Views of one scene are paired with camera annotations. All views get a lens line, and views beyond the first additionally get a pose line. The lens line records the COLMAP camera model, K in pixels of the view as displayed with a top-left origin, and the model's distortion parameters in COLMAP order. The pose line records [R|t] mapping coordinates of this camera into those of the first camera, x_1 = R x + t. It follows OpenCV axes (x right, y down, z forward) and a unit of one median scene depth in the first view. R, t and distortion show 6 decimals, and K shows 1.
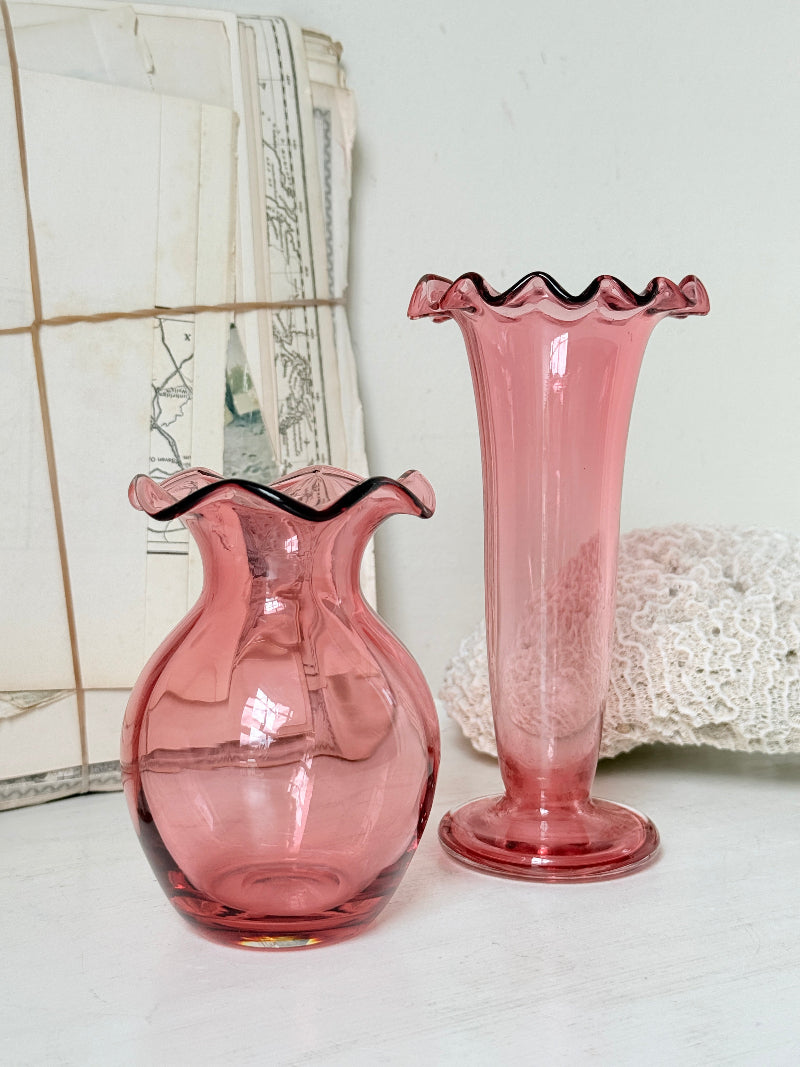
lens RADIAL K [[1527.2, 0, 400.0], [0, 1527.2, 533.5], [0, 0, 1]] dist [0.172047, -0.381878]
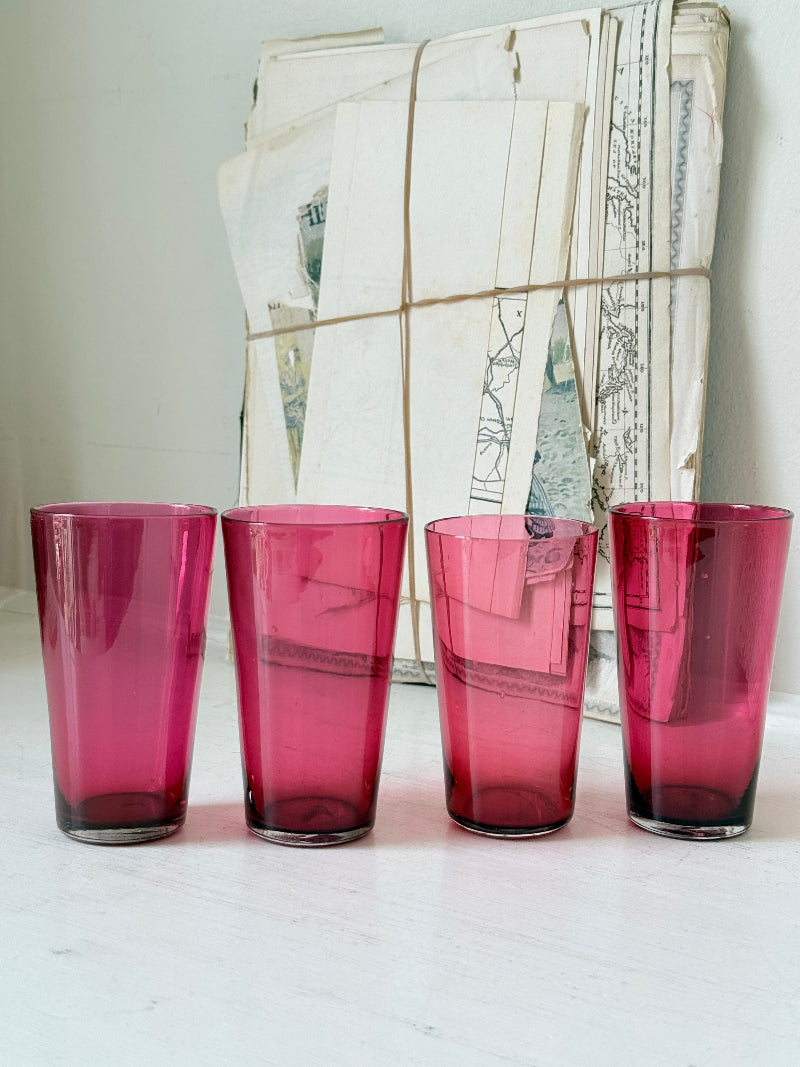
lens RADIAL K [[1495.0, 0, 400.0], [0, 1495.0, 533.5], [0, 0, 1]] dist [0.180827, -0.409540]
pose [[0.443854, 0.125087, -0.887326, 0.800380], [-0.085016, 0.991621, 0.097263, -0.064412], [0.892057, 0.032266, 0.450769, 0.407989]]
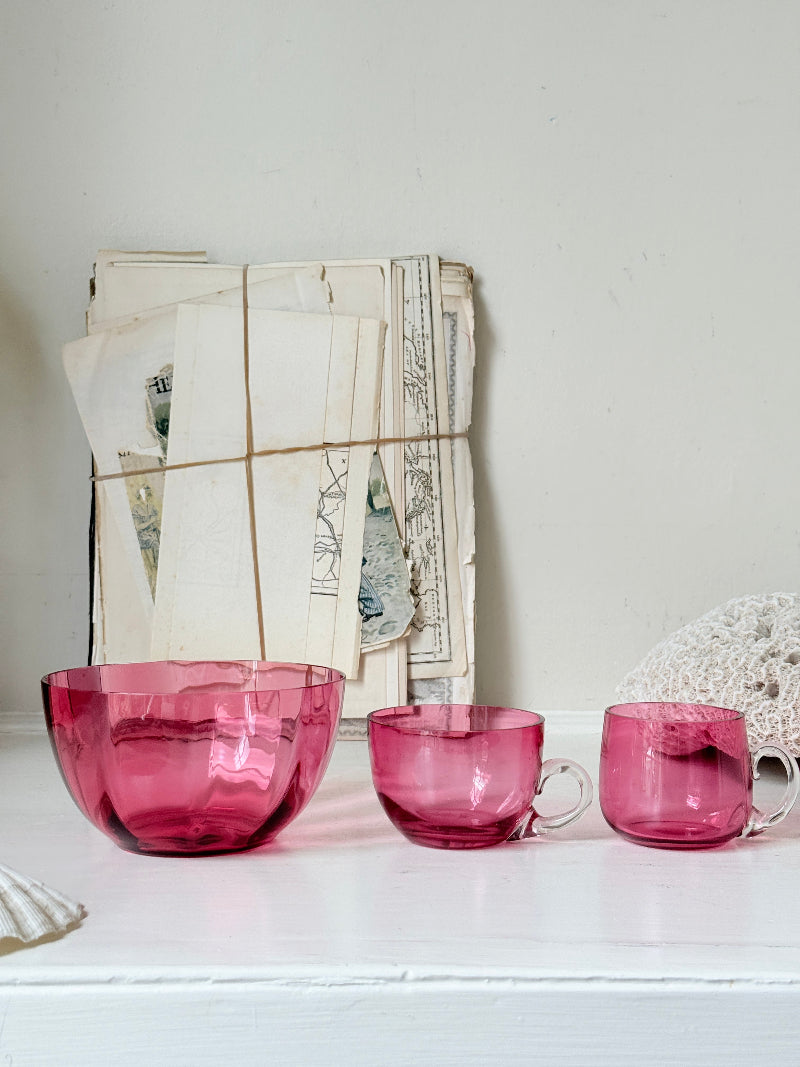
lens RADIAL K [[1527.2, 0, 400.0], [0, 1527.2, 533.5], [0, 0, 1]] dist [0.172047, -0.381878]
pose [[0.867275, 0.026621, -0.497116, 0.686915], [-0.048543, 0.998333, -0.031226, -0.004404], [0.495456, 0.051213, 0.867122, -0.346907]]
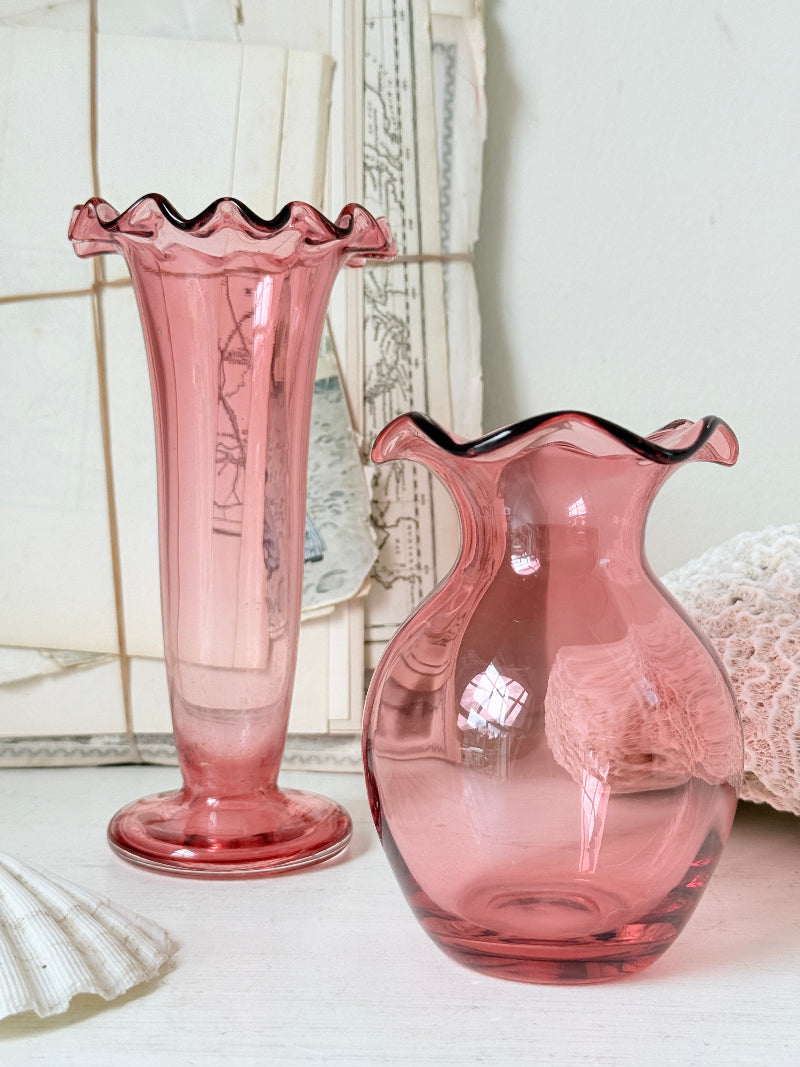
lens RADIAL K [[1509.8, 0, 400.0], [0, 1509.8, 533.5], [0, 0, 1]] dist [0.171336, -0.308407]
pose [[0.852023, 0.045717, -0.521505, 0.414968], [-0.058620, 0.998246, -0.008262, 0.019488], [0.520212, 0.037610, 0.853209, 0.240874]]
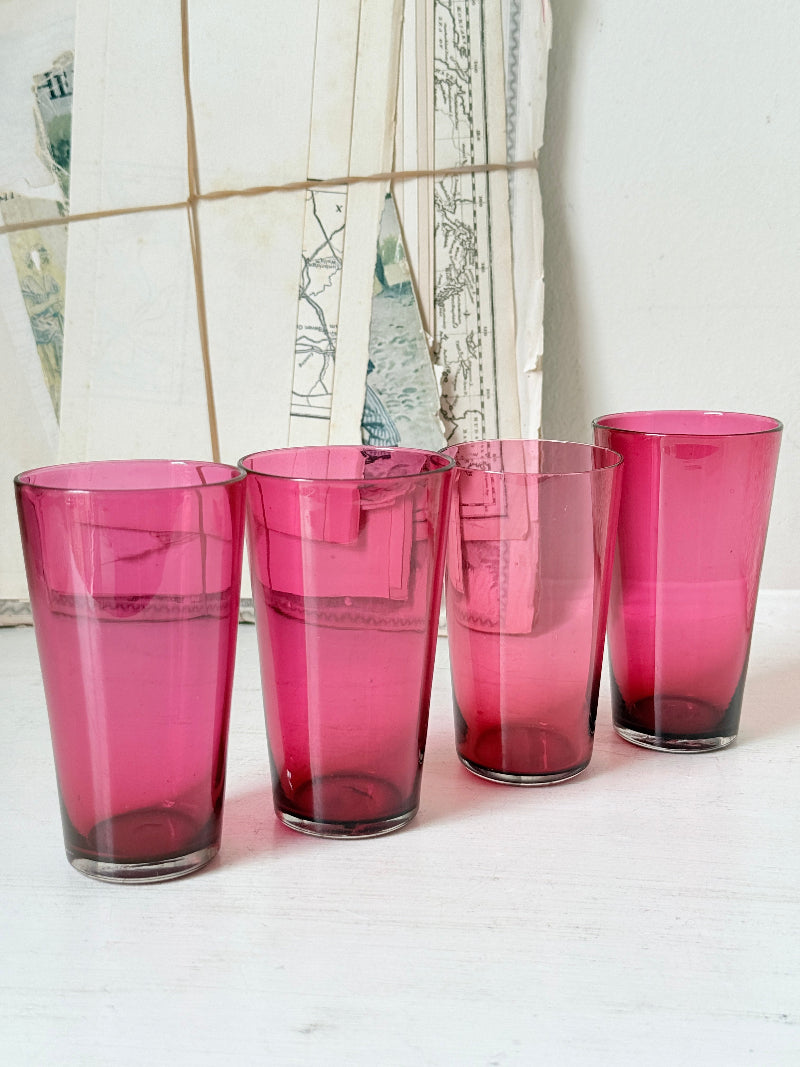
lens RADIAL K [[1495.0, 0, 400.0], [0, 1495.0, 533.5], [0, 0, 1]] dist [0.180827, -0.409540]
pose [[0.805867, 0.133489, -0.576853, 0.489942], [-0.052892, 0.986589, 0.154416, -0.068112], [0.589729, -0.093928, 0.802120, 0.182840]]
